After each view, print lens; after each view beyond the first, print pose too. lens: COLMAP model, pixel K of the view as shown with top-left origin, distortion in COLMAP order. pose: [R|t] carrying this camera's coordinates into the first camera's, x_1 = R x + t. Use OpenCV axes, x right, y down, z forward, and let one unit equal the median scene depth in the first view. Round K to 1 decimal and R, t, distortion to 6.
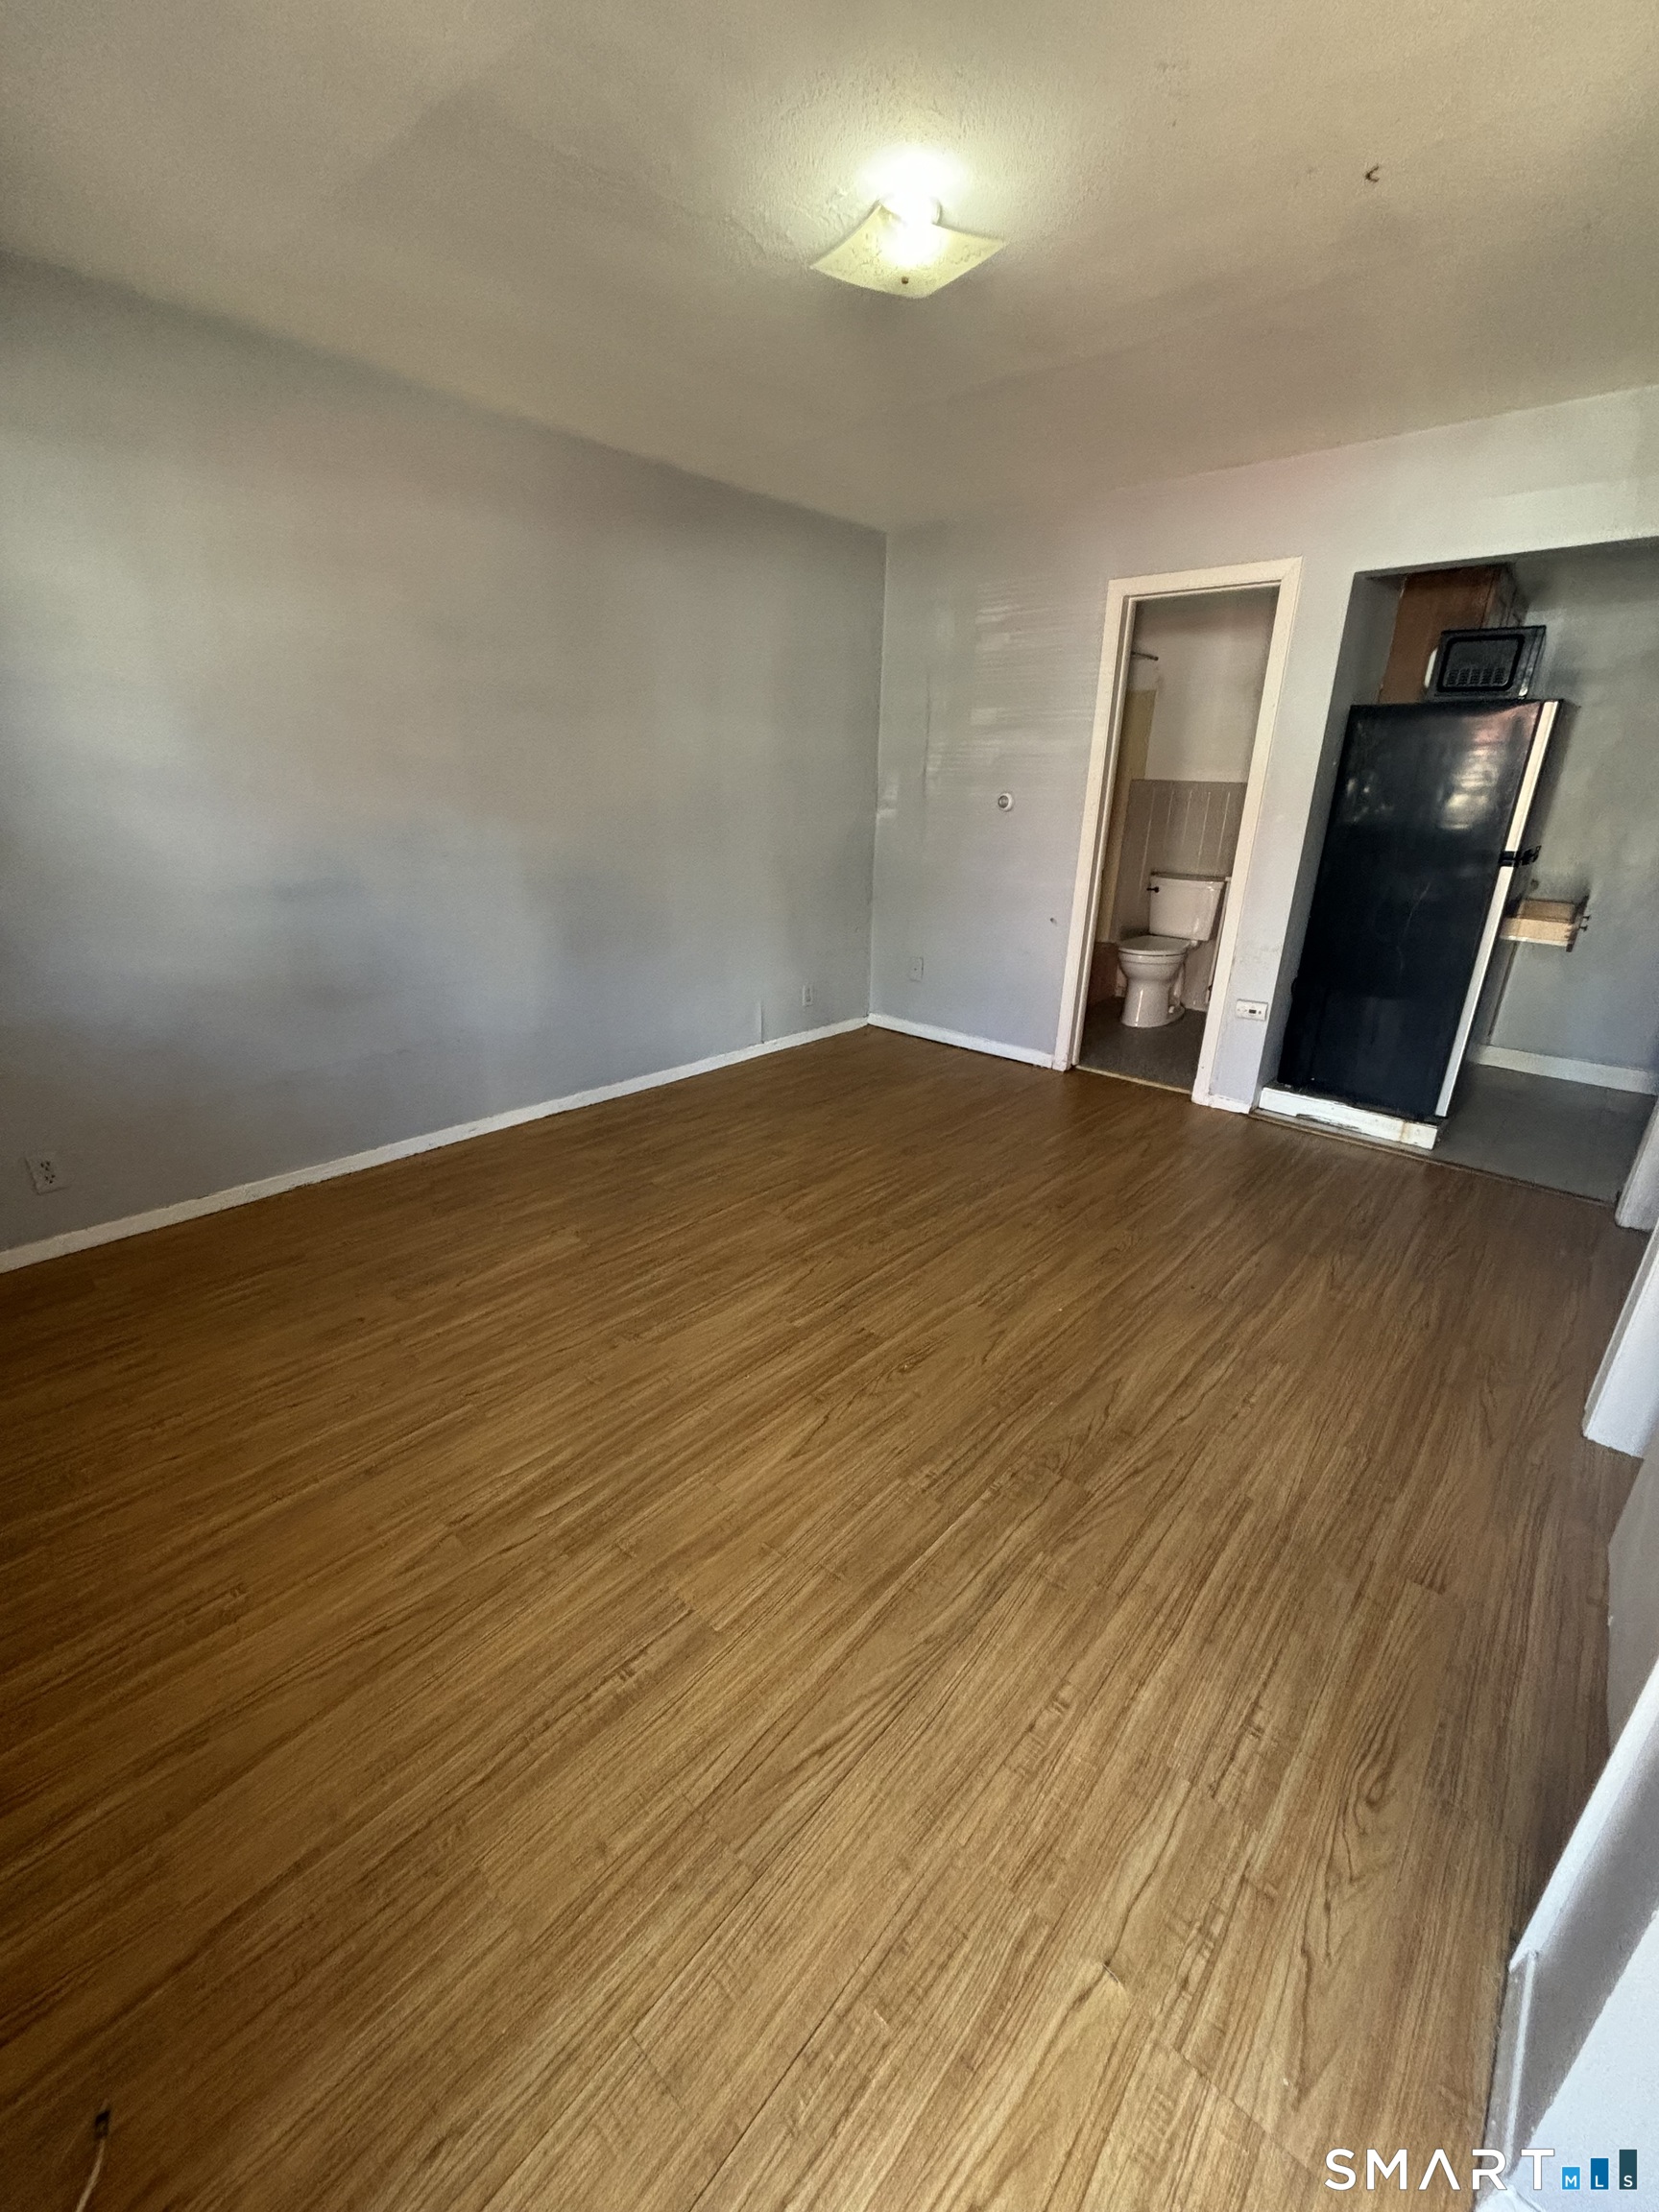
lens RADIAL K [[894.4, 0, 834.5], [0, 894.4, 1106.2], [0, 0, 1]] dist [0.004917, 0.000509]
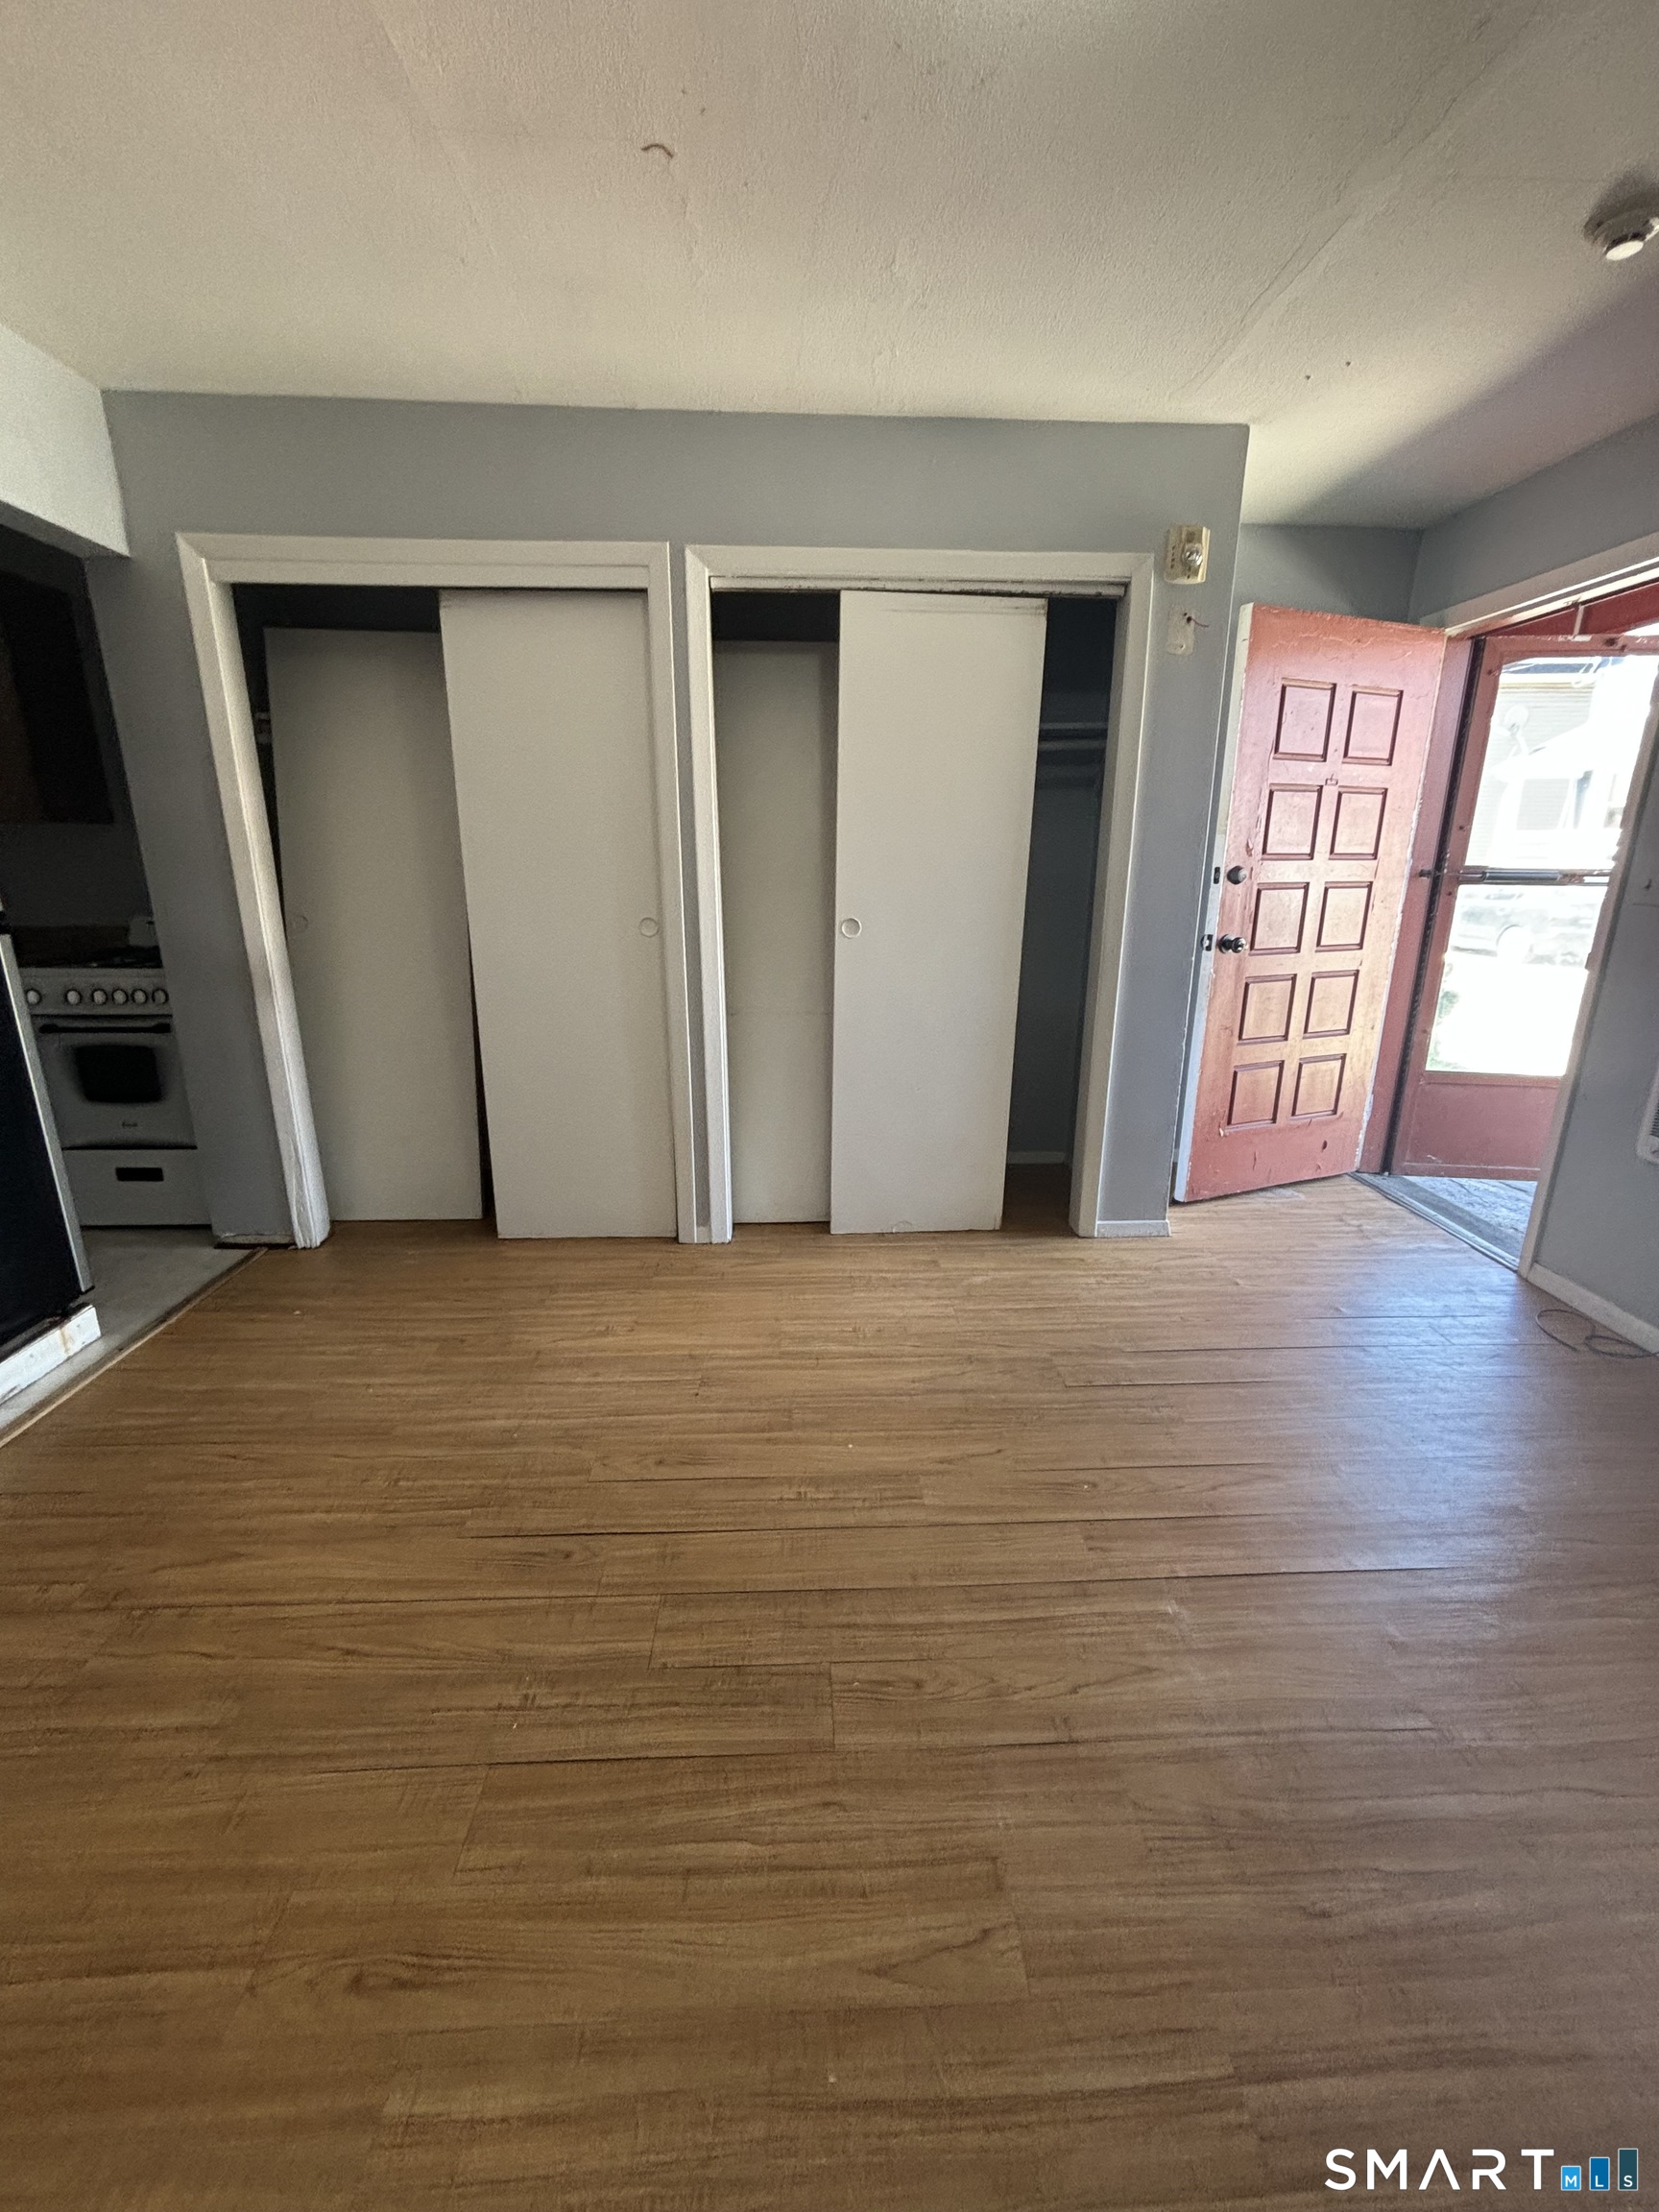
lens RADIAL K [[894.4, 0, 833.1], [0, 894.4, 1100.8], [0, 0, 1]] dist [0.004917, 0.000509]
pose [[-0.695678, -0.212900, 0.686080, -0.244416], [0.234540, 0.835416, 0.497063, -0.466582], [-0.678986, 0.506709, -0.531247, 1.319883]]
